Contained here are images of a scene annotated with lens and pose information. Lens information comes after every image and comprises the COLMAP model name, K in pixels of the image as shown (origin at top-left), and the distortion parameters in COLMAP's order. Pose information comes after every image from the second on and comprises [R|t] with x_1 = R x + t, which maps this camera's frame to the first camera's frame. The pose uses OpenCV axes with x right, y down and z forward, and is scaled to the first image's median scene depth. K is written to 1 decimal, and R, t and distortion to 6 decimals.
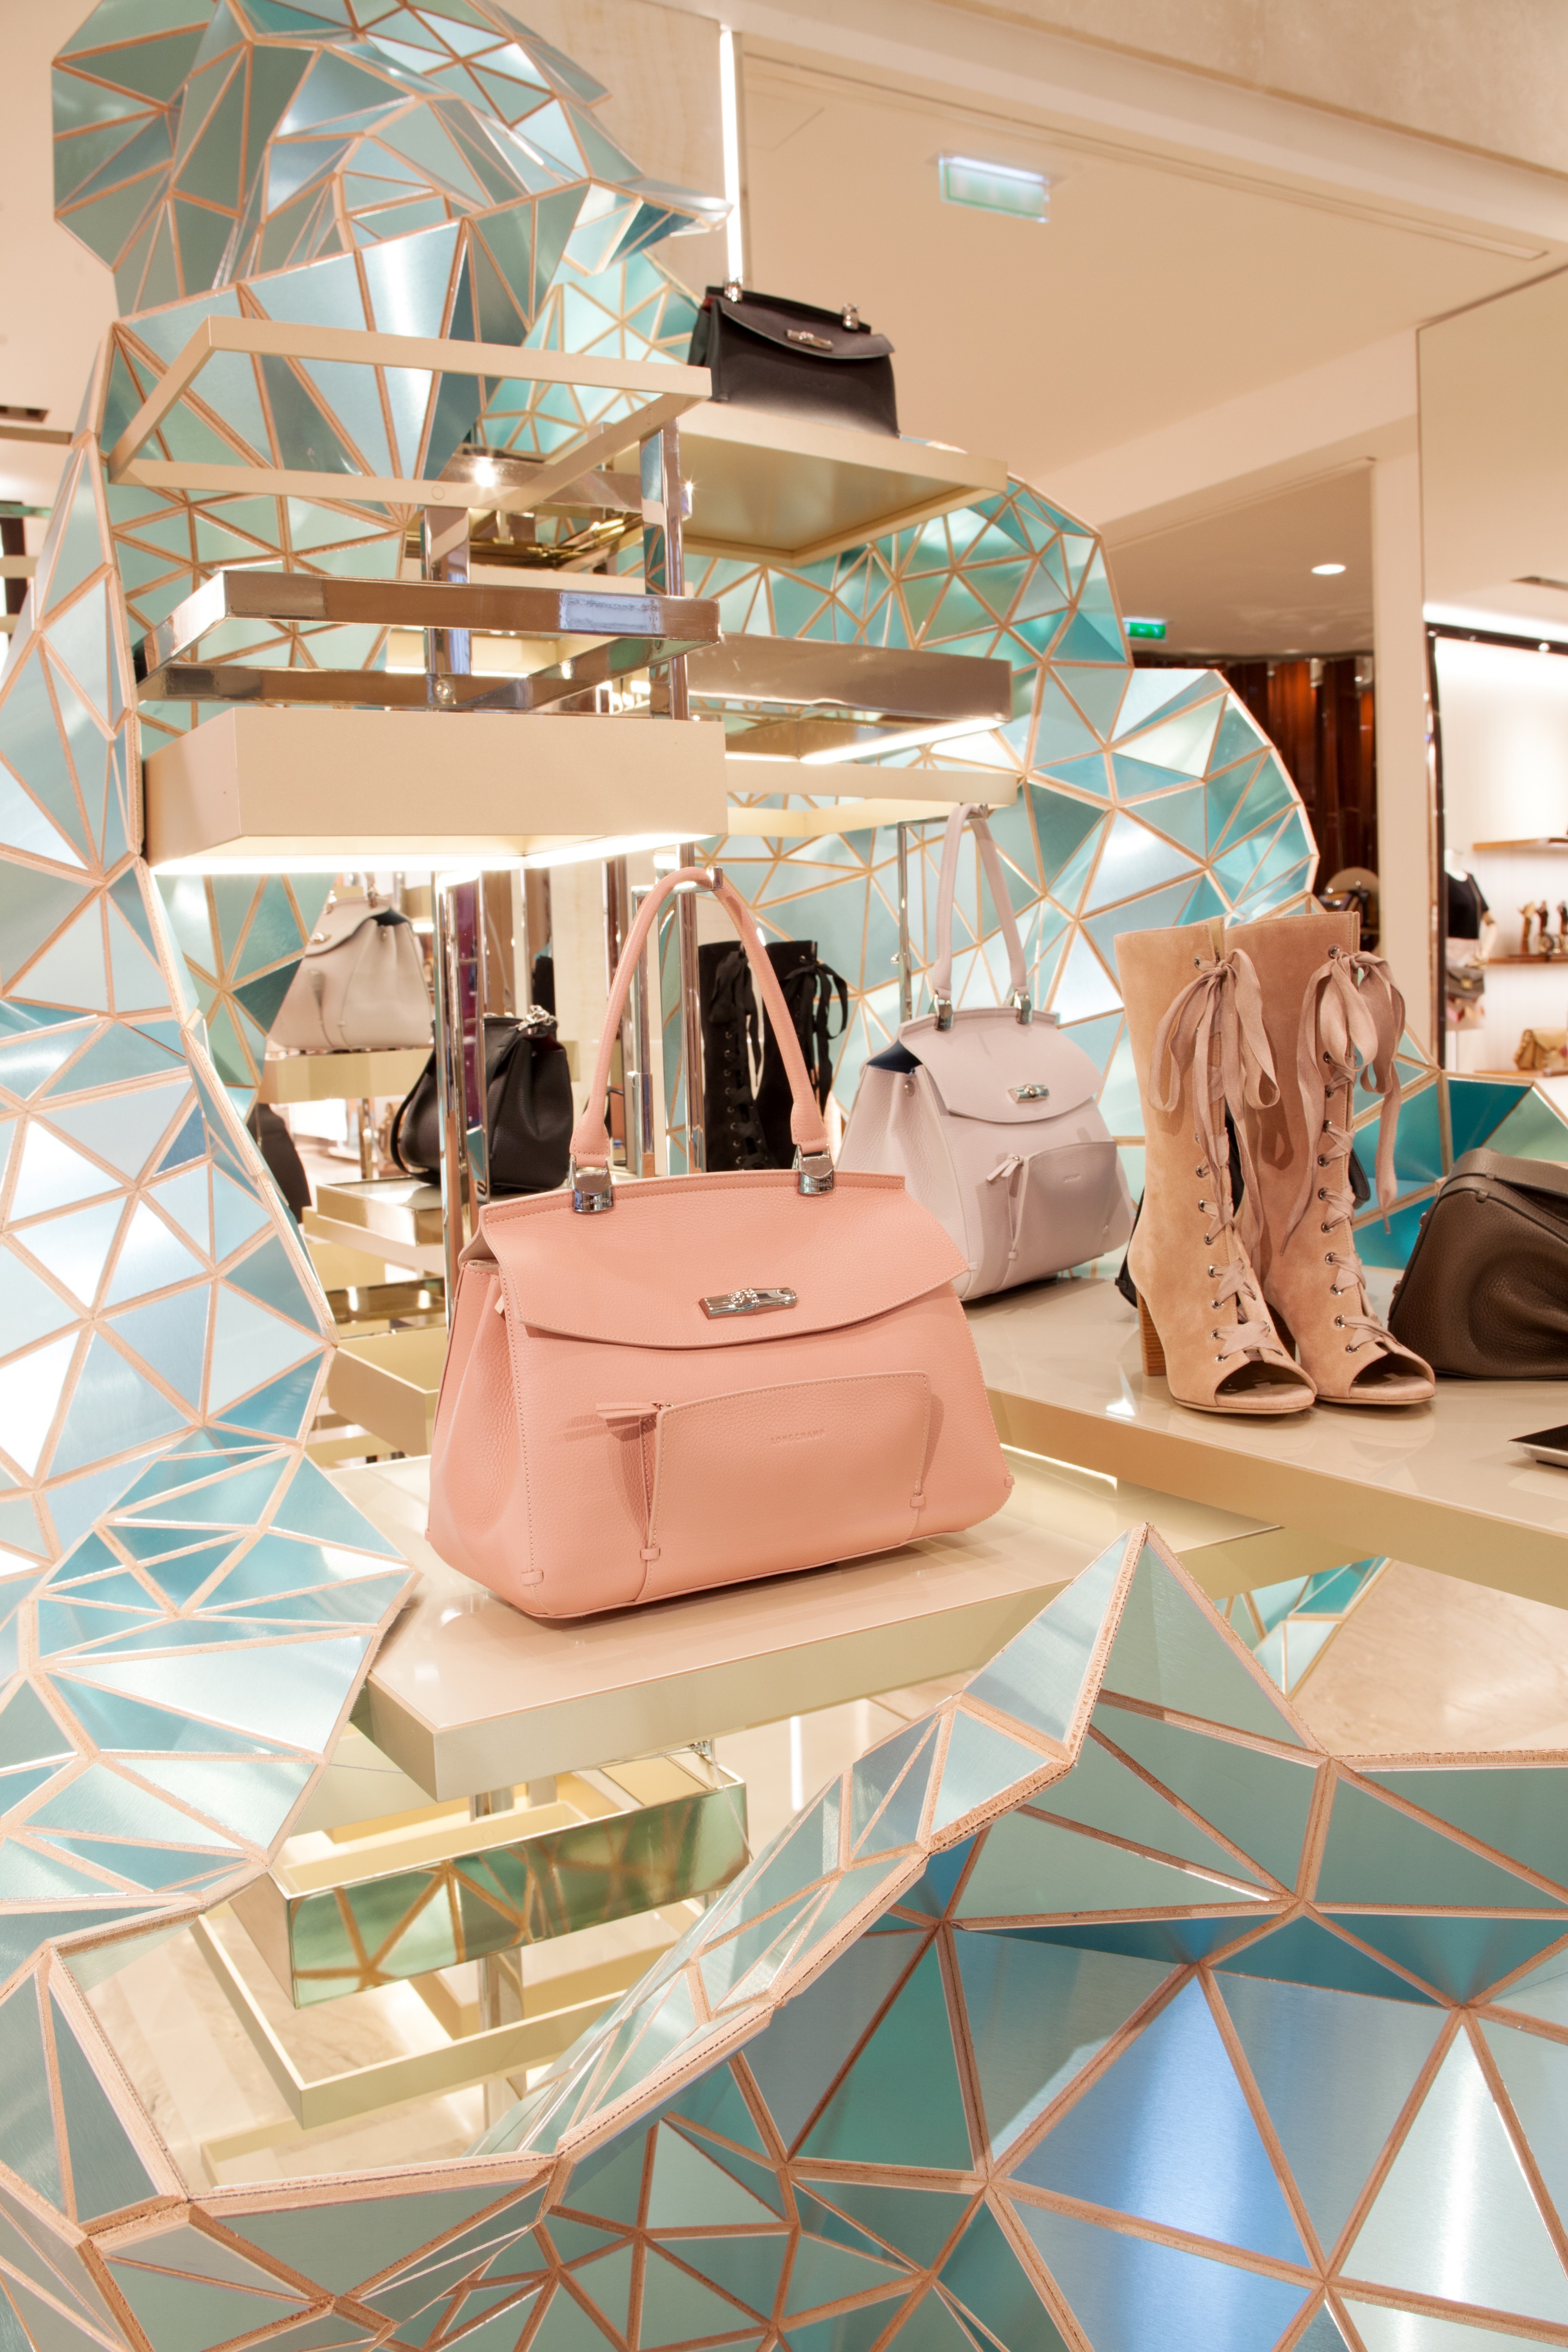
lens RADIAL K [[1947.7, 0, 778.0], [0, 1947.7, 1160.9], [0, 0, 1]] dist [-0.103095, 0.107413]
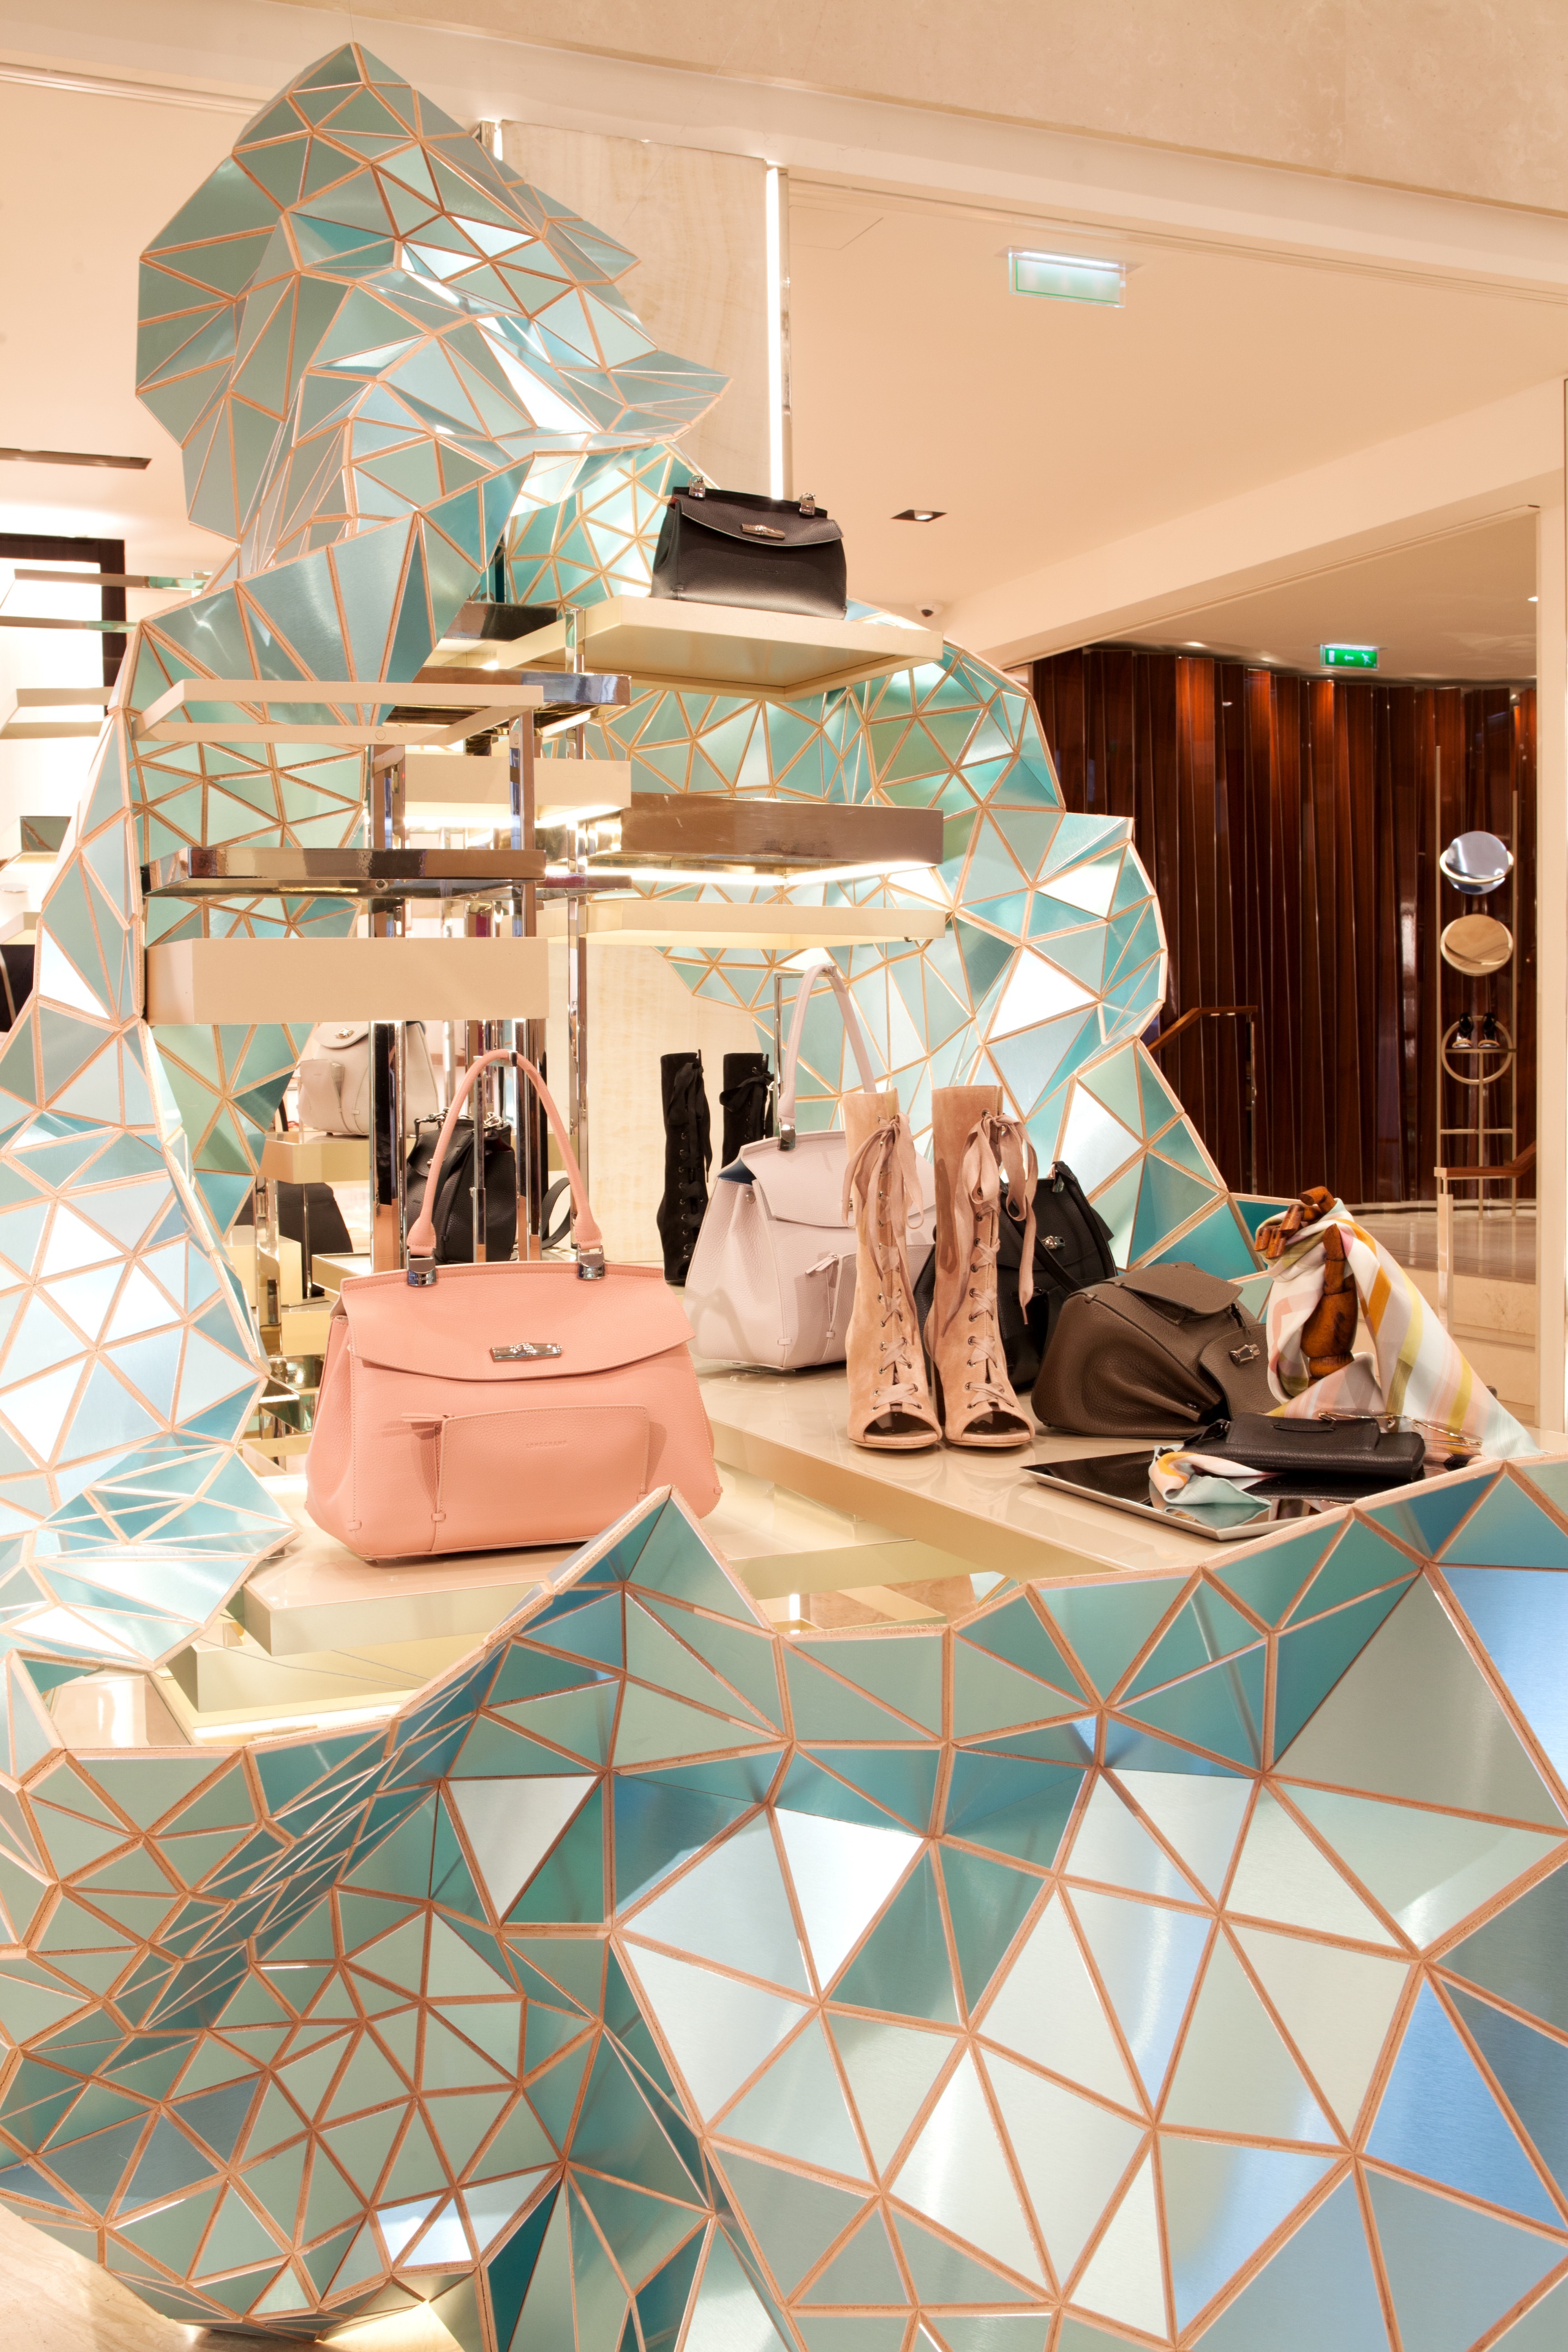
lens RADIAL K [[2392.1, 0, 785.1], [0, 2392.1, 1143.3], [0, 0, 1]] dist [-0.085305, 0.105168]
pose [[0.994211, 0.030640, -0.102984, 0.287301], [-0.034487, 0.998764, -0.035787, -0.020651], [0.101761, 0.039131, 0.994039, -0.608032]]
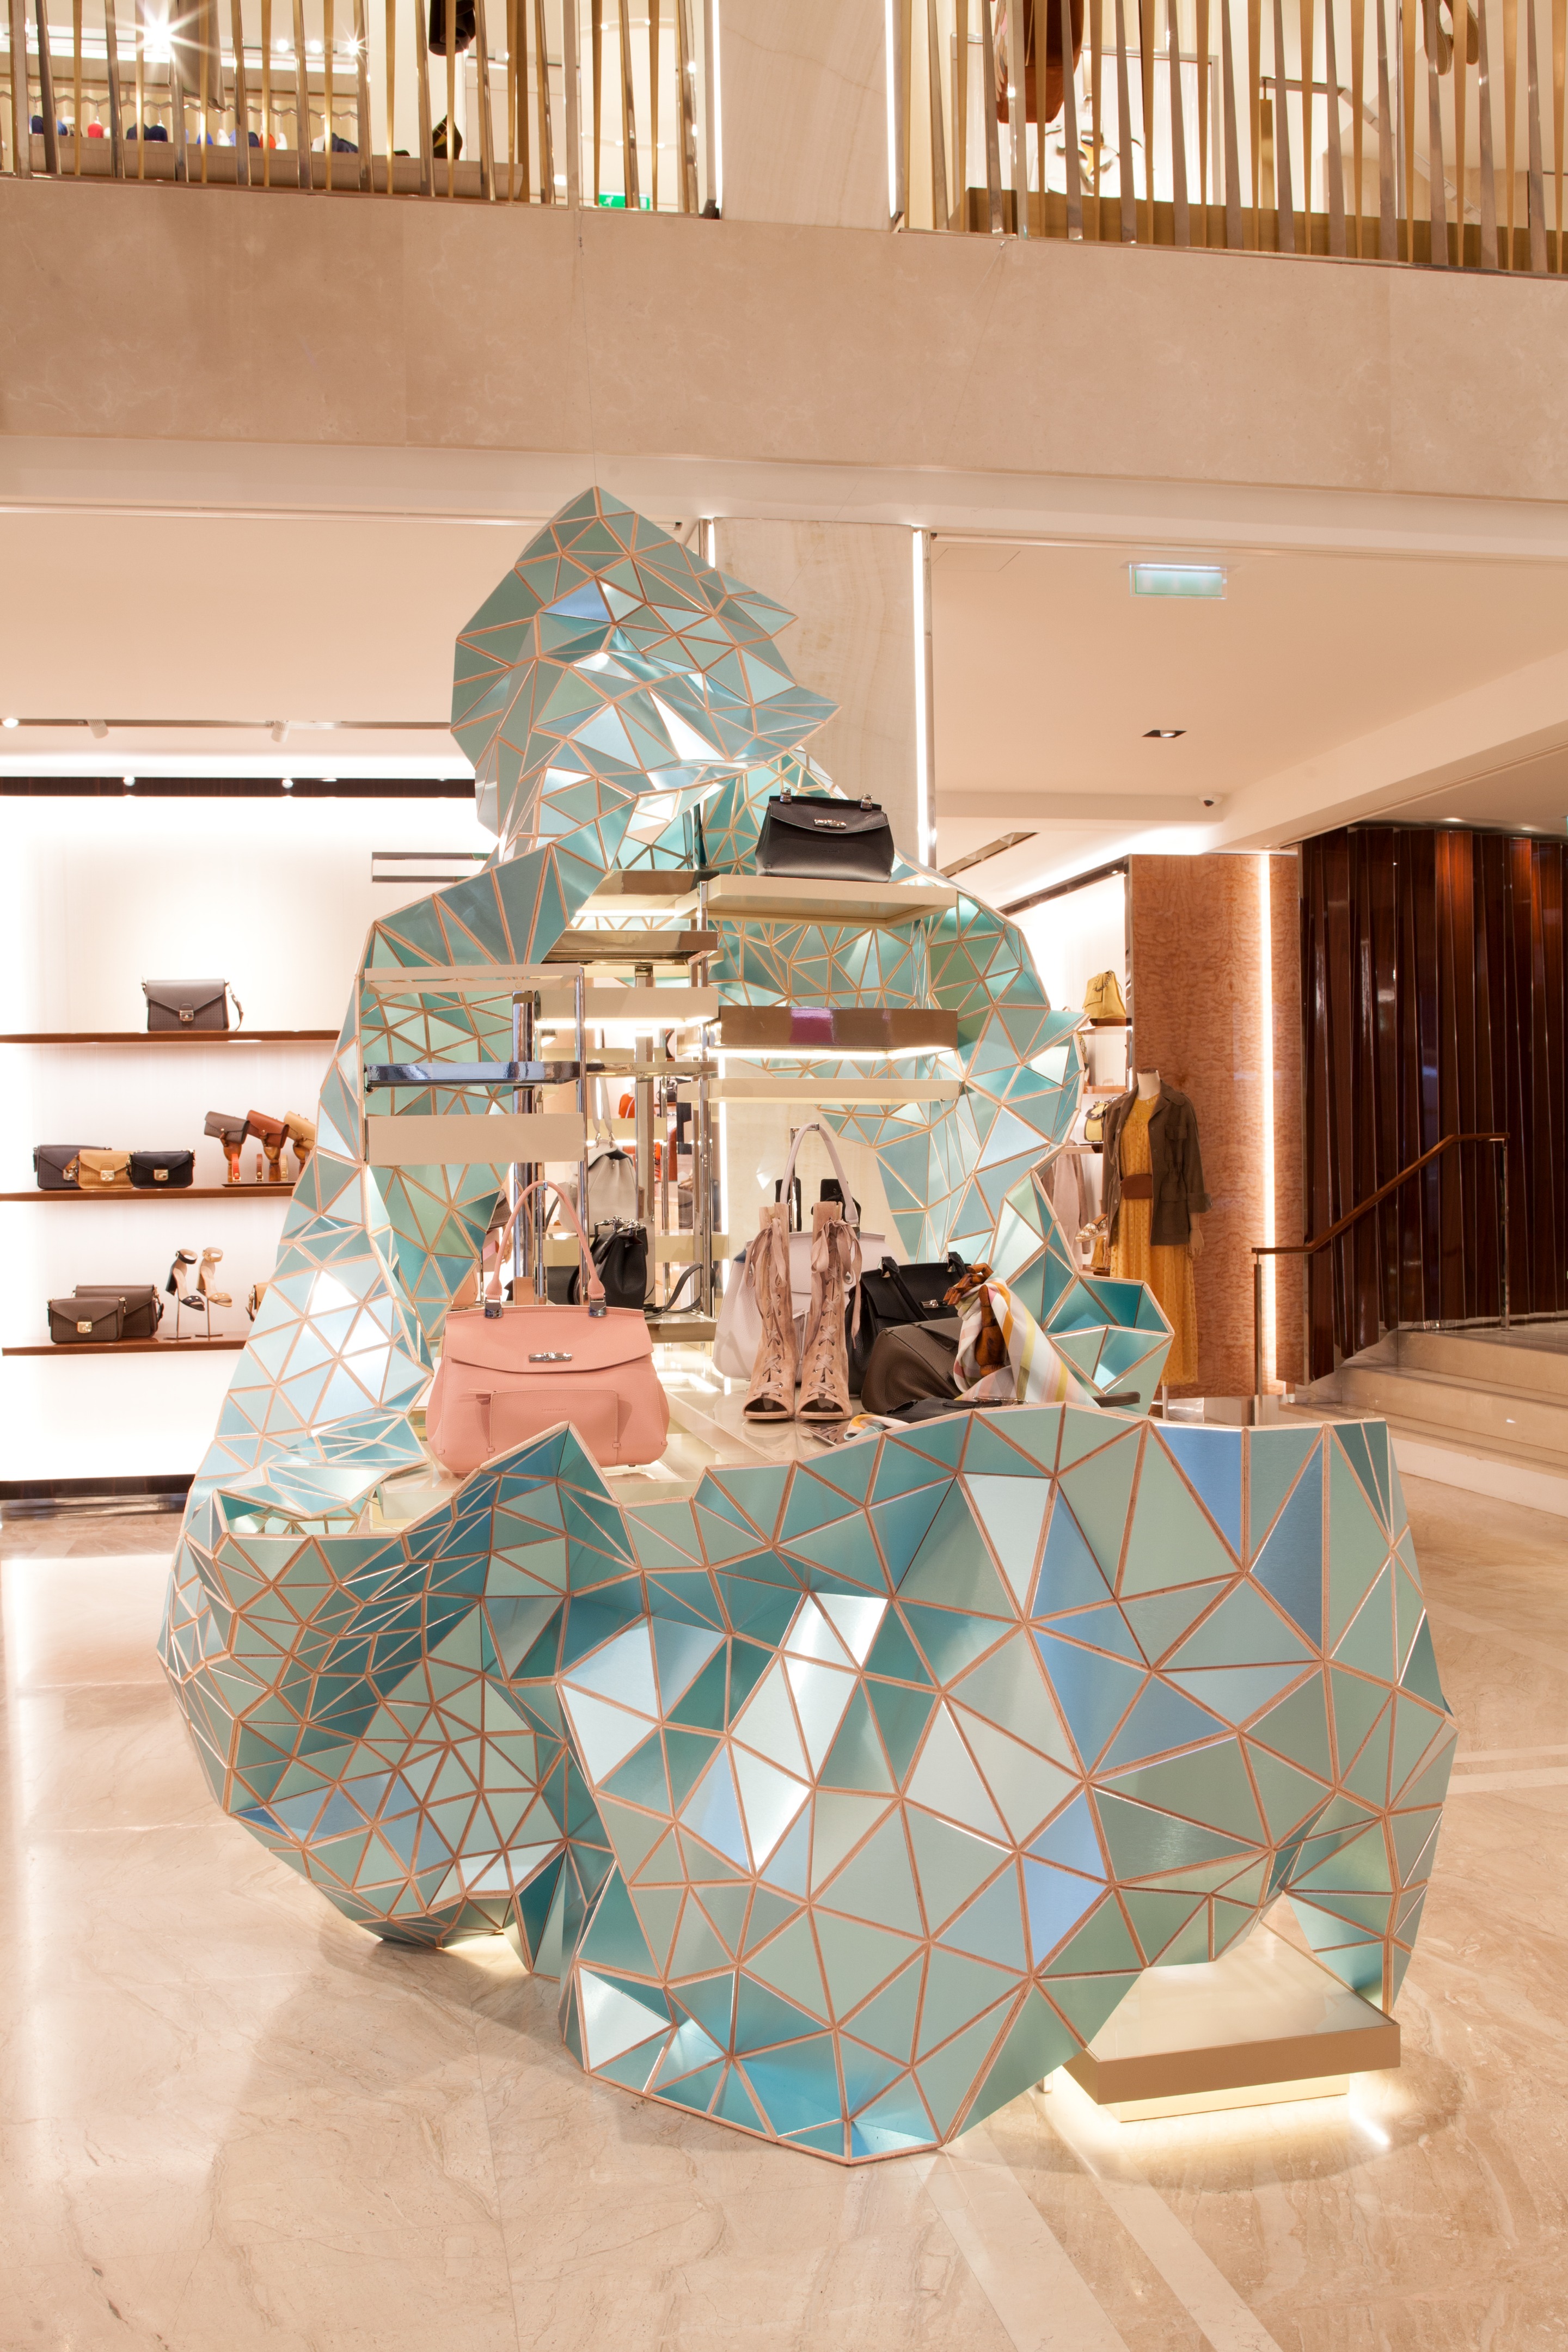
lens RADIAL K [[2269.6, 0, 784.0], [0, 2269.6, 1176.0], [0, 0, 1]] dist [-0.094584, 0.013180]
pose [[0.946527, 0.026197, -0.321560, 0.961123], [-0.048494, 0.996927, -0.061527, 0.004283], [0.318960, 0.073831, 0.944888, -1.329954]]
